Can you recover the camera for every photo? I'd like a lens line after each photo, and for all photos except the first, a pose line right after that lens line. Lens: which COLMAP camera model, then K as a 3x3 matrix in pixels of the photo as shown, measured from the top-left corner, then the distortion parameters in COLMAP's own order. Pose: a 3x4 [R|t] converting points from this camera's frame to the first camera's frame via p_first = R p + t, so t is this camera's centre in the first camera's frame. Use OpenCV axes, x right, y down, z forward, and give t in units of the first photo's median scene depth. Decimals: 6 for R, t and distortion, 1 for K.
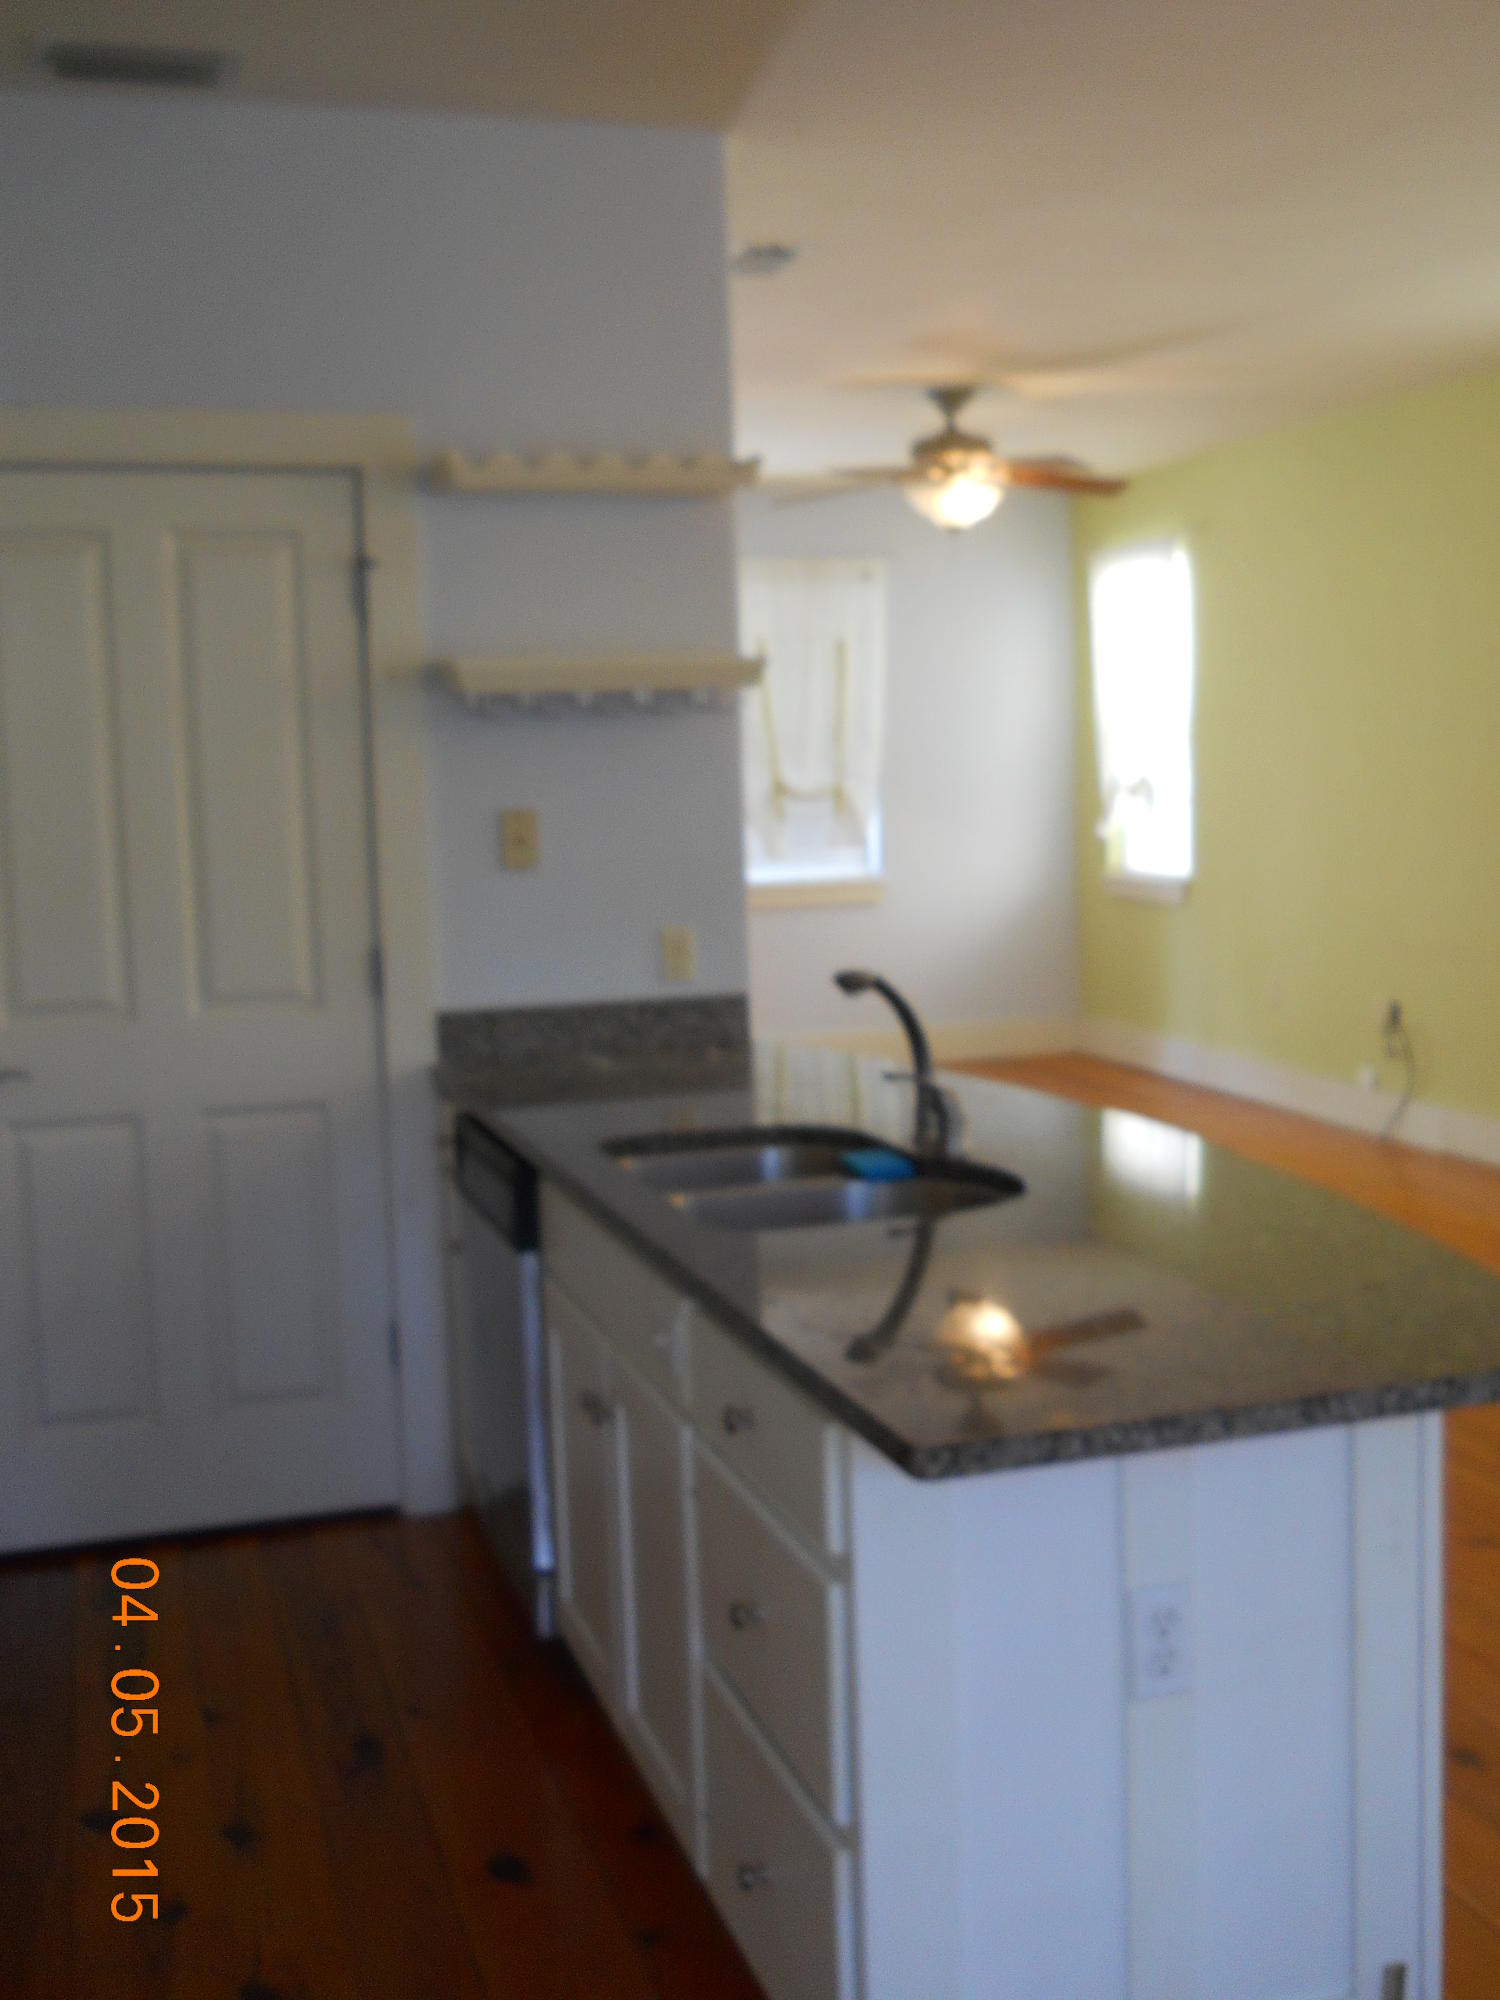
lens RADIAL K [[2300.5, 0, 812.8], [0, 2300.5, 967.6], [0, 0, 1]] dist [-0.023988, 0.000000]
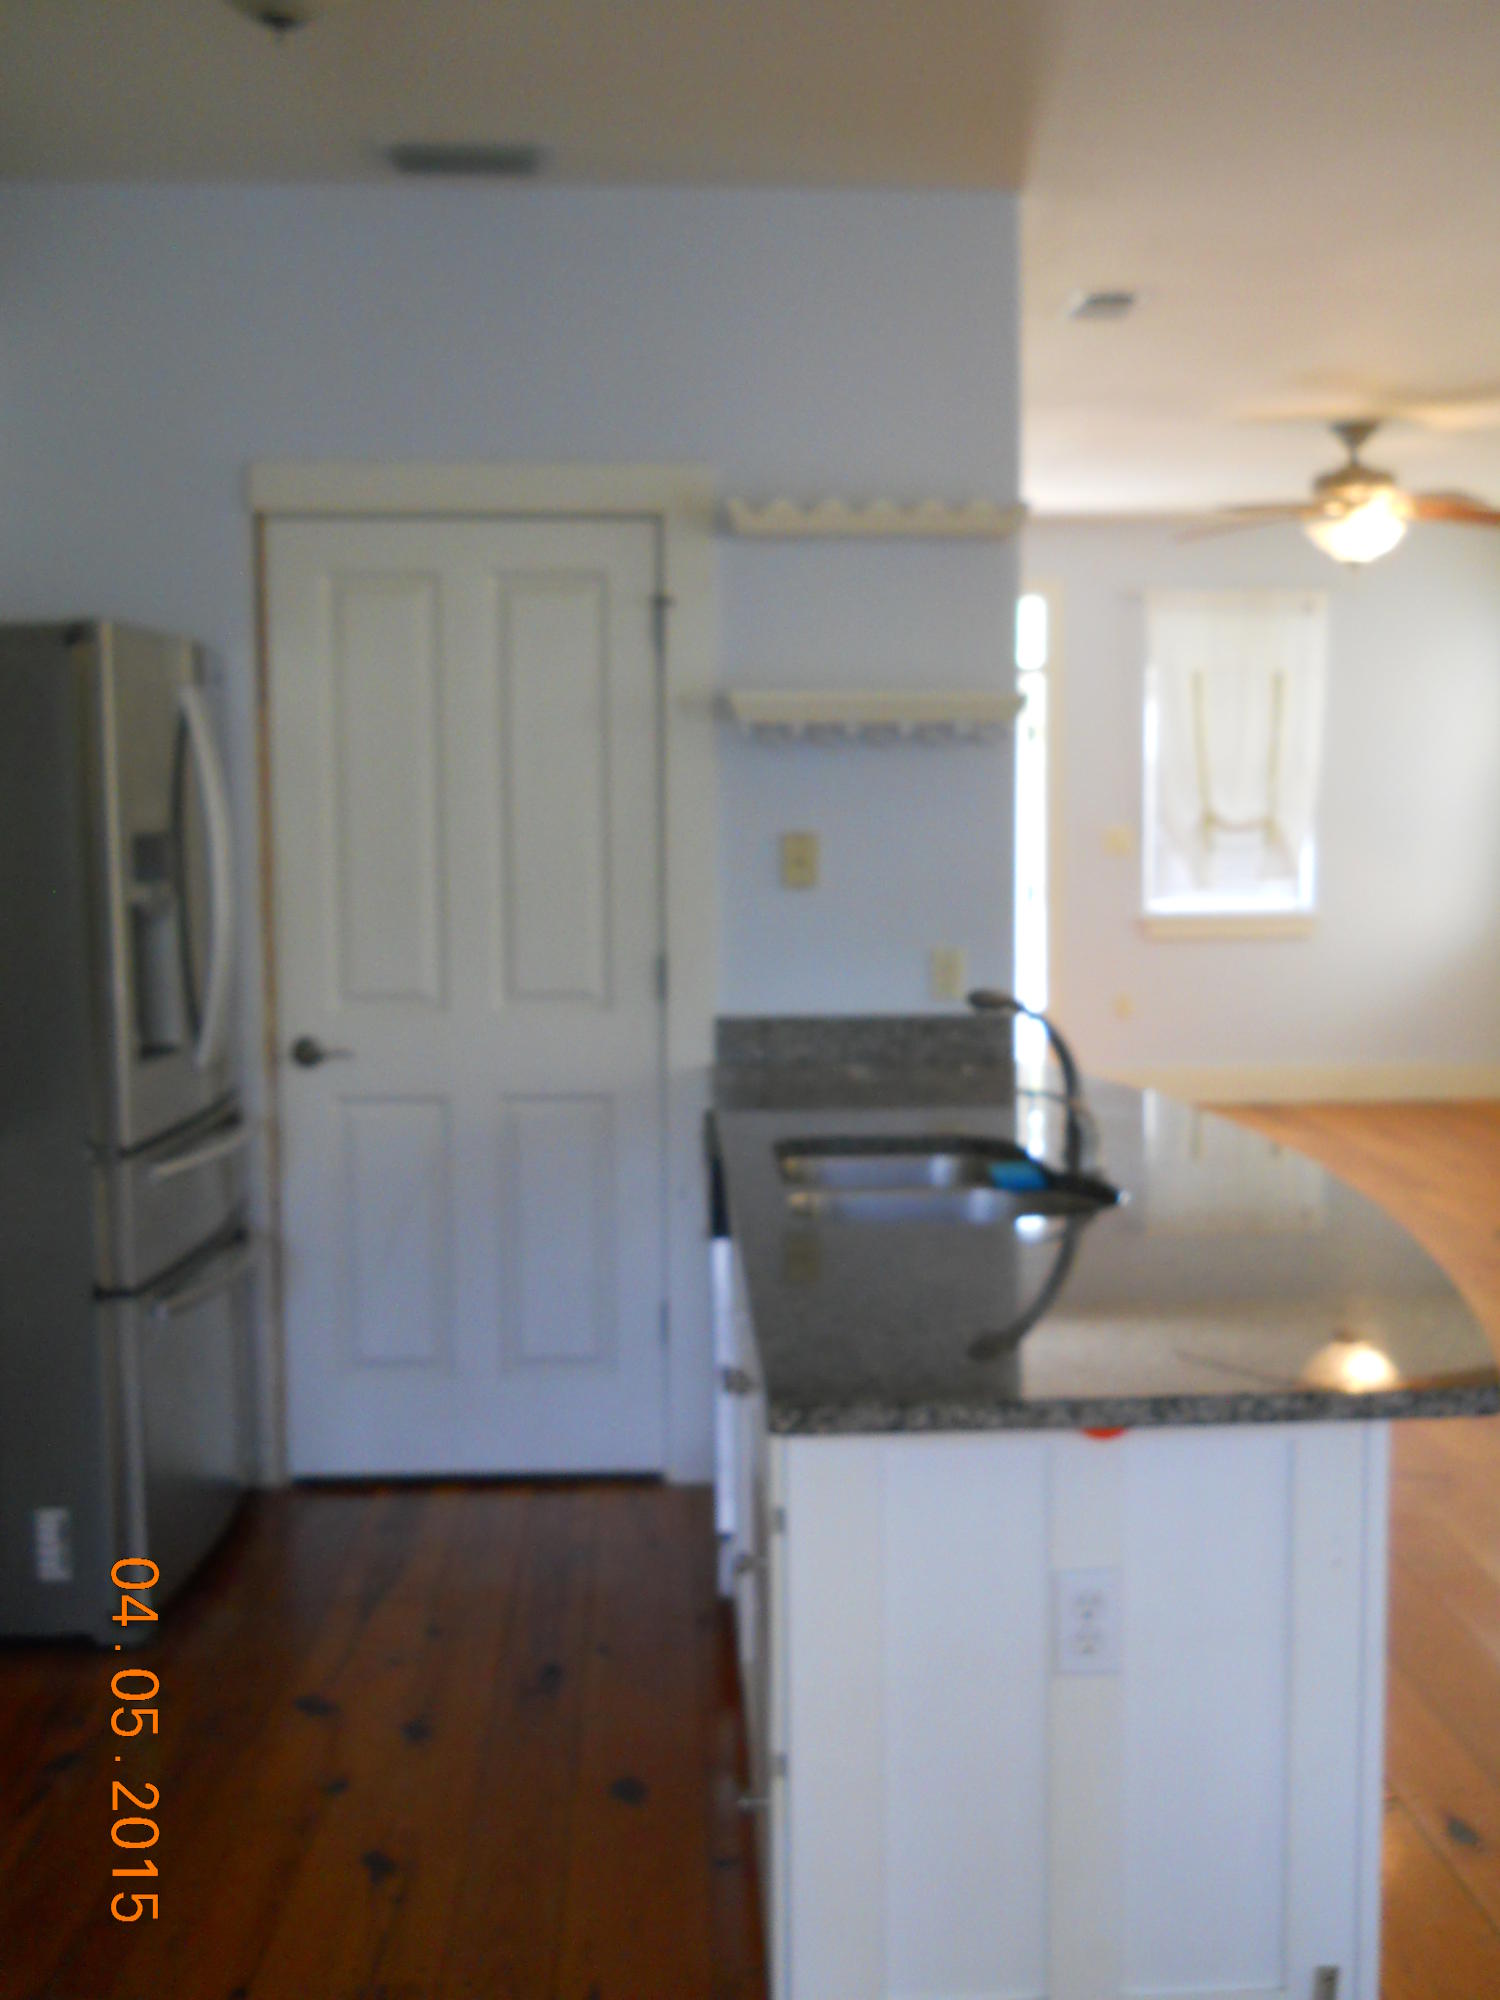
lens RADIAL K [[2300.5, 0, 780.1], [0, 2300.5, 974.1], [0, 0, 1]] dist [-0.023988, 0.000000]
pose [[0.967579, 0.042903, -0.248899, 0.137715], [-0.044757, 0.998996, -0.001794, -0.000251], [0.248572, 0.012876, 0.968528, -0.039486]]
